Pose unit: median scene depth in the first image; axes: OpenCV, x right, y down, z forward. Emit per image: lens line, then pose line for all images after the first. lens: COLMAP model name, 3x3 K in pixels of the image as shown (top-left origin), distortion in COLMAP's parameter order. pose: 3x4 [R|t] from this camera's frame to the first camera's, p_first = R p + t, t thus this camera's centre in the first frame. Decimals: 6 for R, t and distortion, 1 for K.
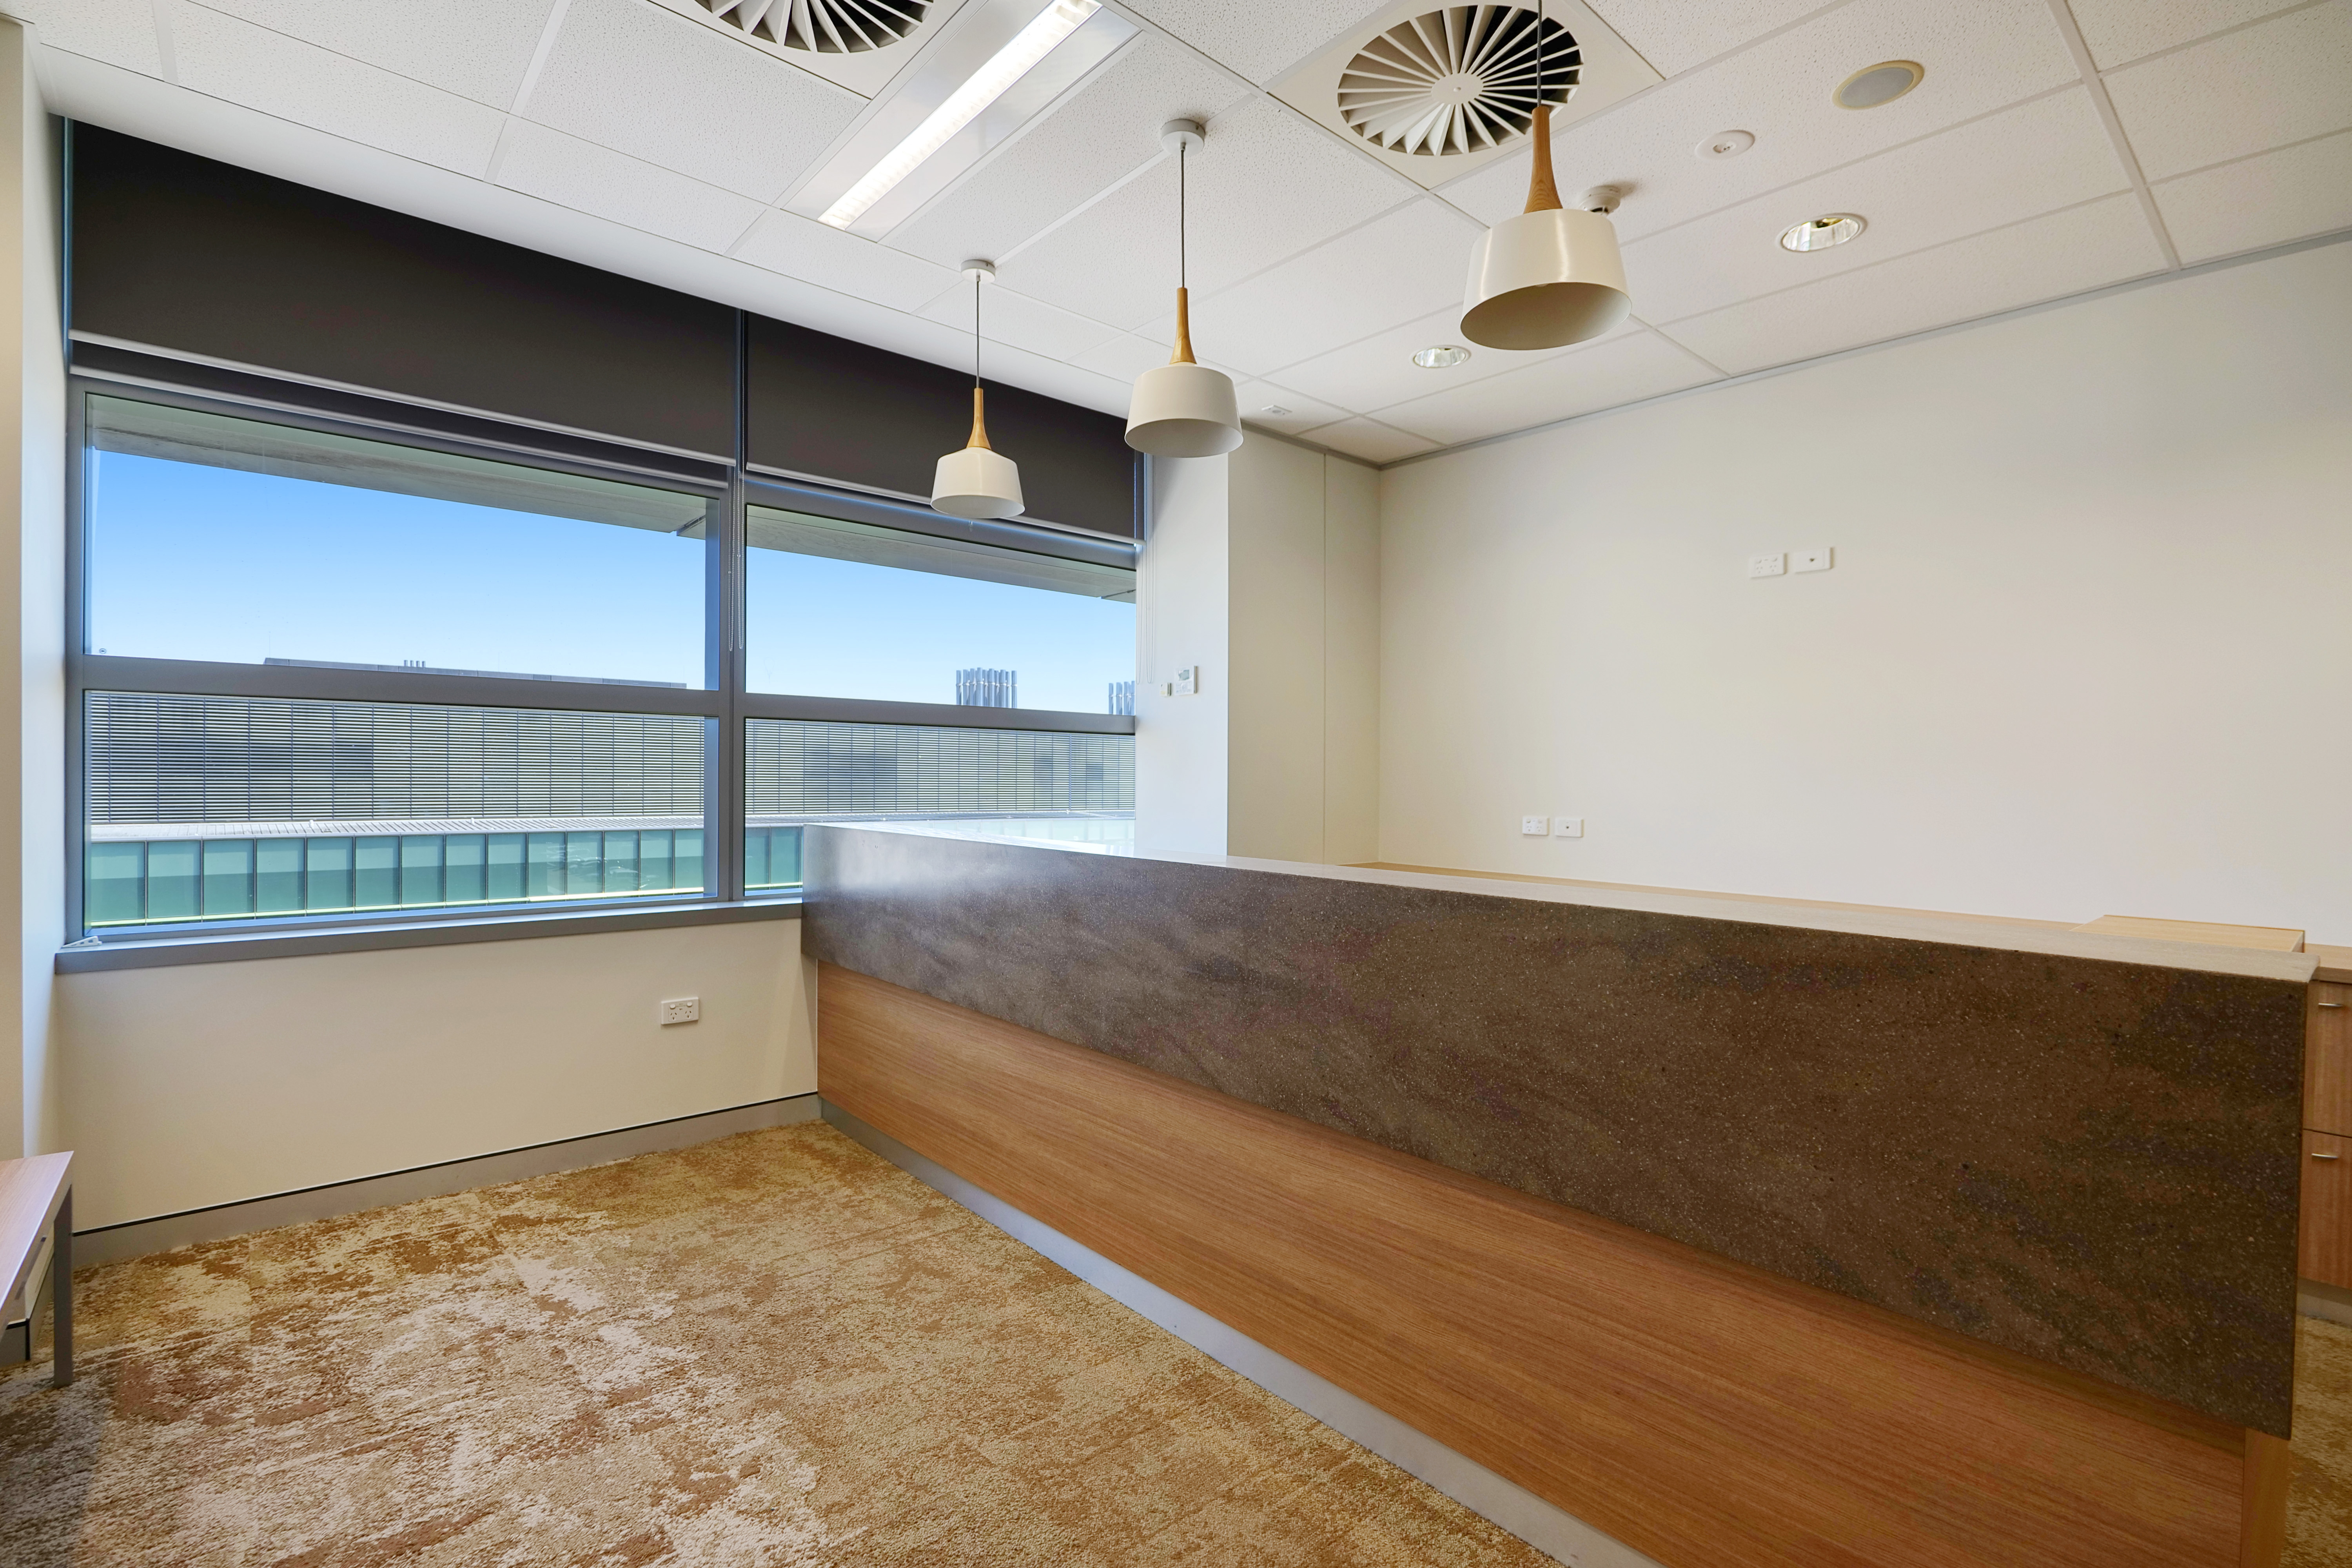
lens RADIAL K [[1100.1, 0, 1160.5], [0, 1100.1, 791.7], [0, 0, 1]] dist [-0.011976, 0.001205]
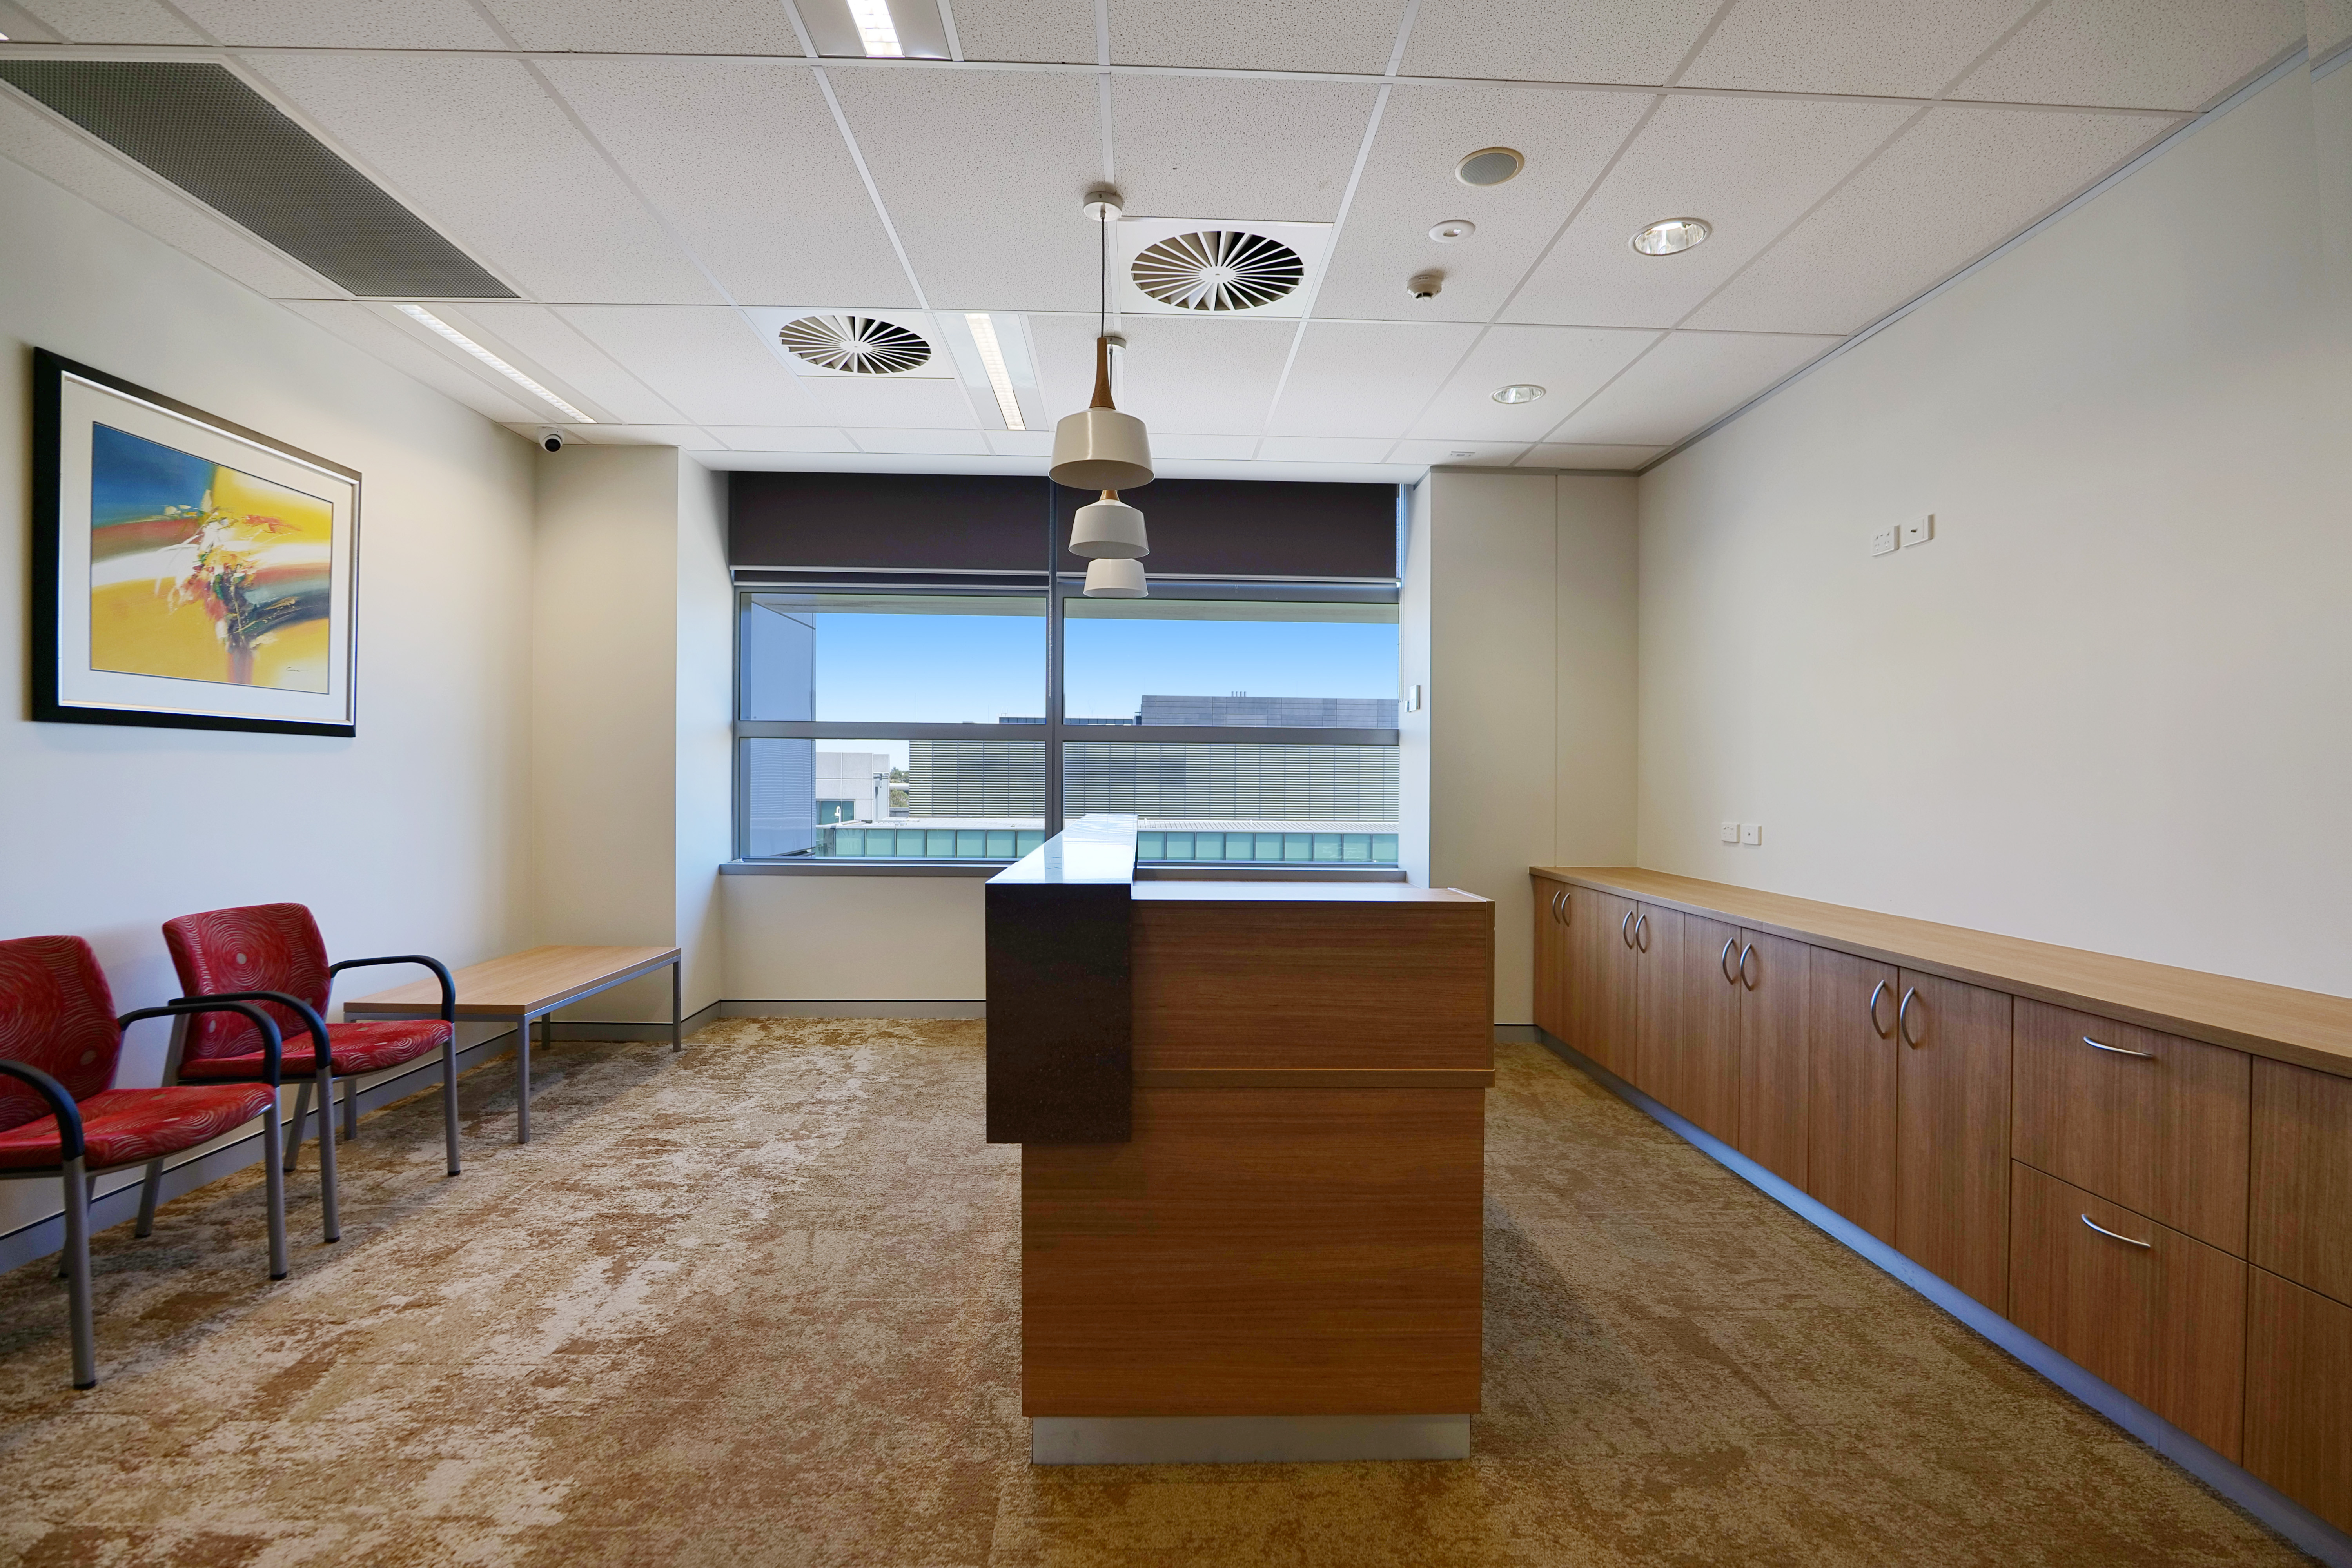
lens RADIAL K [[1100.1, 0, 1164.9], [0, 1100.1, 798.4], [0, 0, 1]] dist [-0.011976, 0.001205]
pose [[0.769608, 0.007026, -0.638478, 0.701729], [-0.008720, 0.999962, 0.000492, 0.007436], [0.638458, 0.005189, 0.769640, -0.059959]]
